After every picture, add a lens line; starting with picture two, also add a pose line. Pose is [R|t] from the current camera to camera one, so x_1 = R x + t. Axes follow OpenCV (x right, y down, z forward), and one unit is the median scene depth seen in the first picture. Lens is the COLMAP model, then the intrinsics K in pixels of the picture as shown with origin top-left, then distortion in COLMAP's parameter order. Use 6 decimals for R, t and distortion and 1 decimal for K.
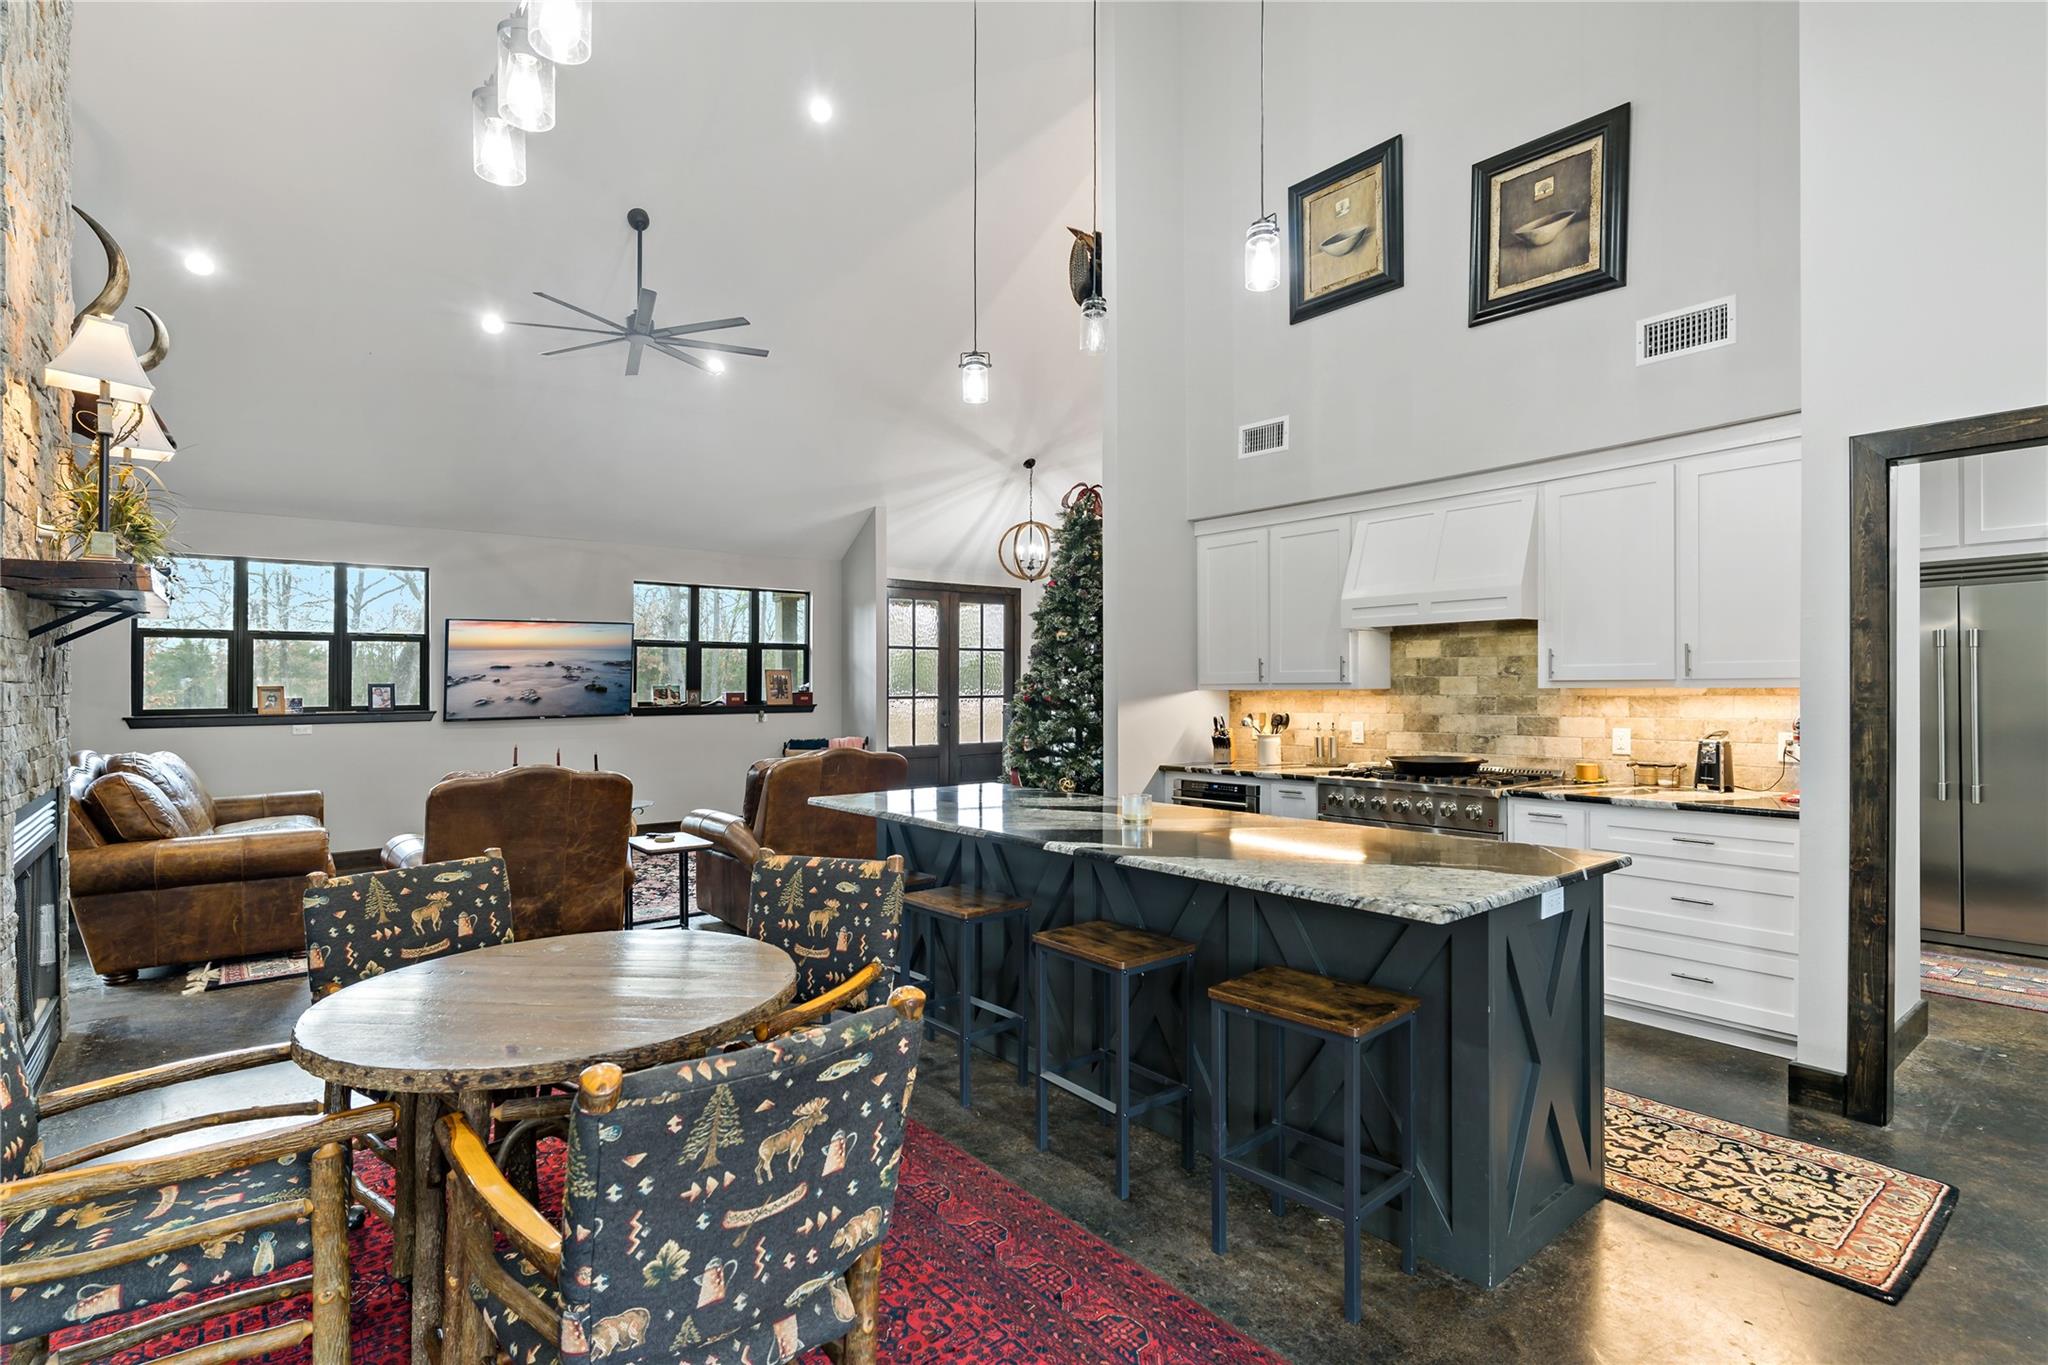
lens RADIAL K [[978.7, 0, 1025.0], [0, 978.7, 680.0], [0, 0, 1]] dist [0.000802, 0.000102]
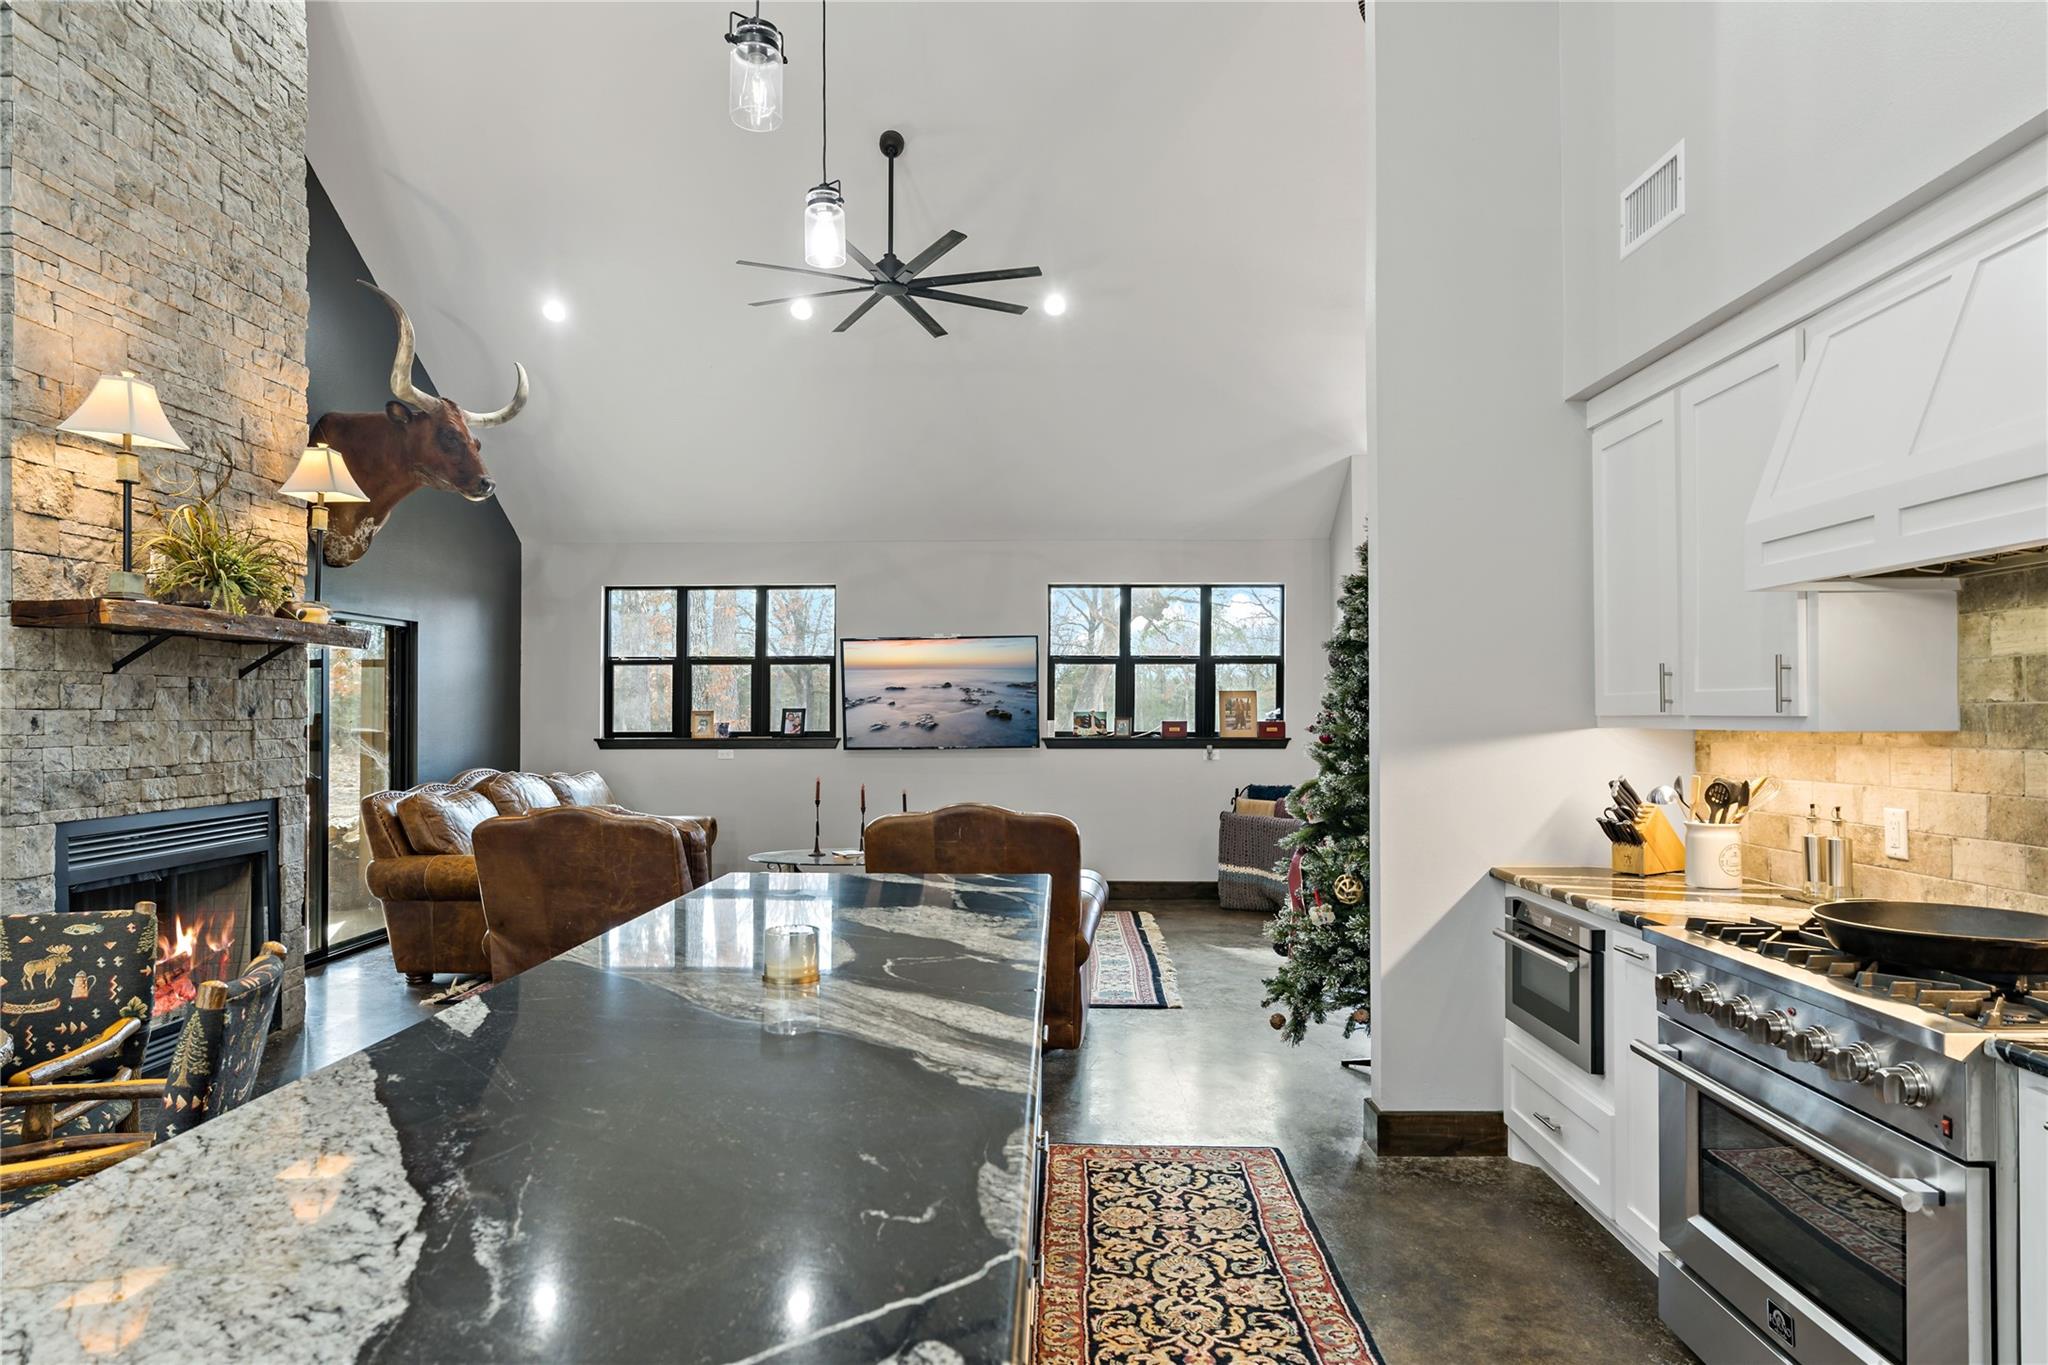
lens RADIAL K [[1191.4, 0, 1030.1], [0, 1191.4, 694.6], [0, 0, 1]] dist [0.001944, -0.000922]
pose [[0.764708, -0.004284, -0.644363, 0.280519], [0.000115, 0.999979, -0.006511, -0.002150], [0.644378, 0.004905, 0.764692, 0.261532]]
